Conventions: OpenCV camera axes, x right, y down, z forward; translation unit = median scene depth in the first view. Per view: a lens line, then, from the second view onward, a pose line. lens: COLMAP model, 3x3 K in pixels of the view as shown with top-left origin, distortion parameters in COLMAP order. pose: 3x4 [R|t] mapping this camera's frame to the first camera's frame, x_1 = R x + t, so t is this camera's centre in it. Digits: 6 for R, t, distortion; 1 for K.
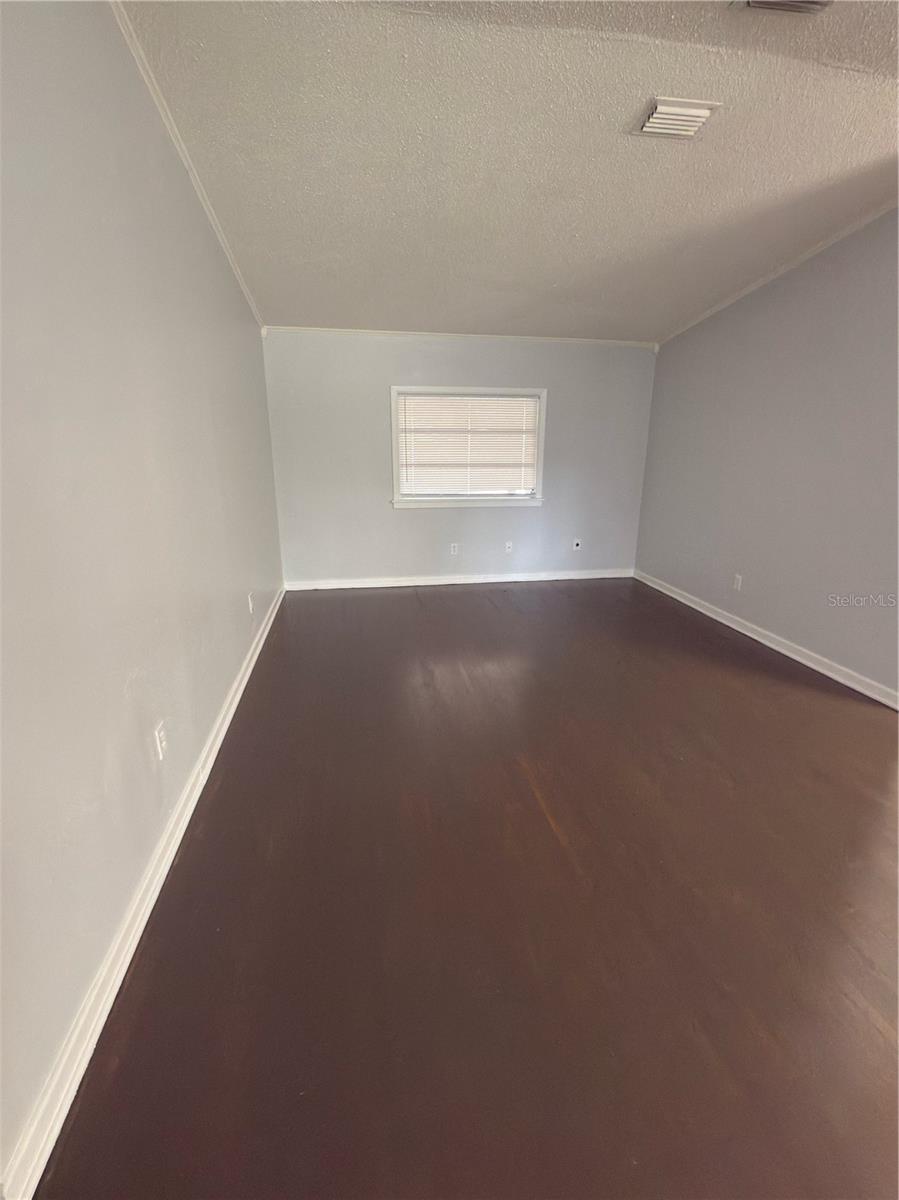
lens RADIAL K [[539.3, 0, 448.1], [0, 539.3, 608.2], [0, 0, 1]] dist [-0.000492, -0.000356]
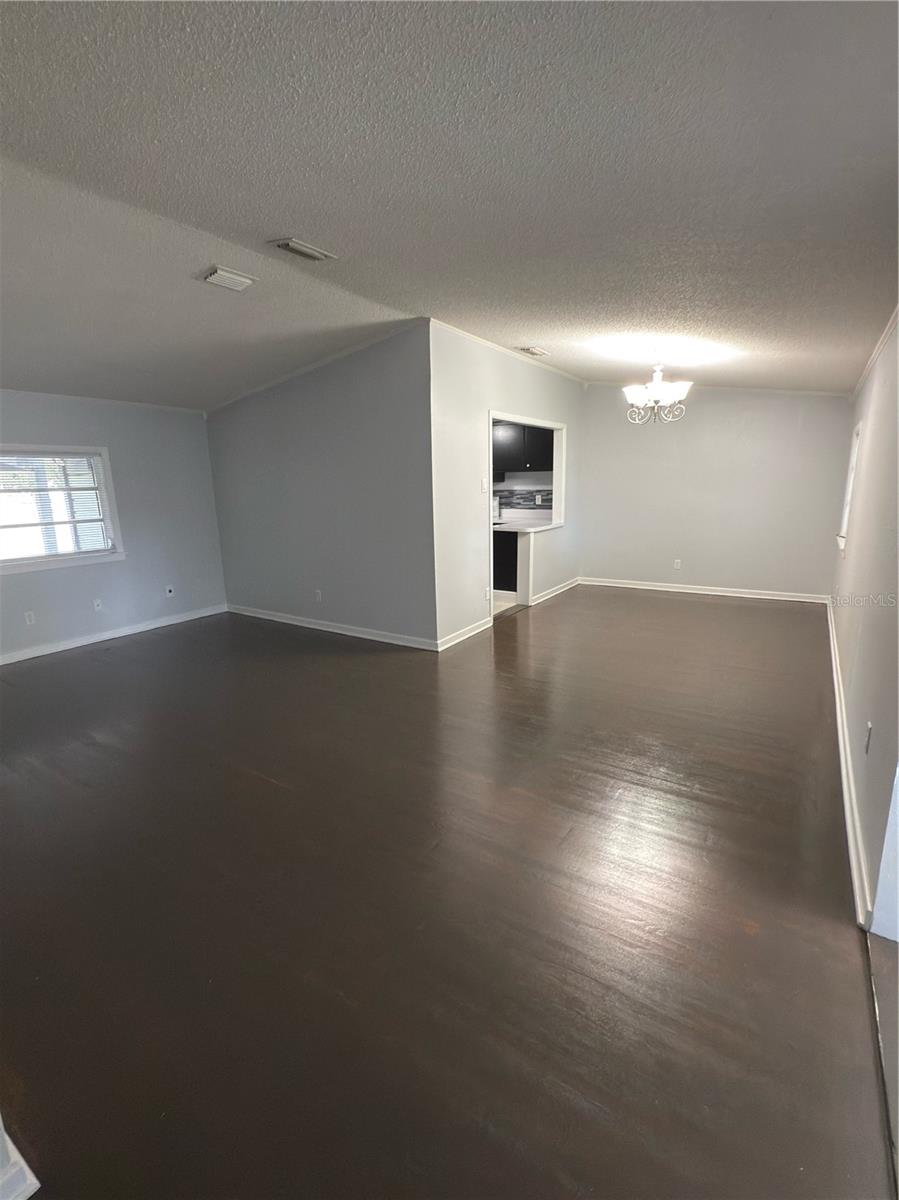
lens RADIAL K [[539.3, 0, 451.8], [0, 539.3, 597.6], [0, 0, 1]] dist [-0.000492, -0.000356]
pose [[0.674547, -0.177371, 0.716607, -0.153926], [0.243115, 0.969933, 0.011227, 0.017296], [-0.697052, 0.166645, 0.697387, -0.117515]]
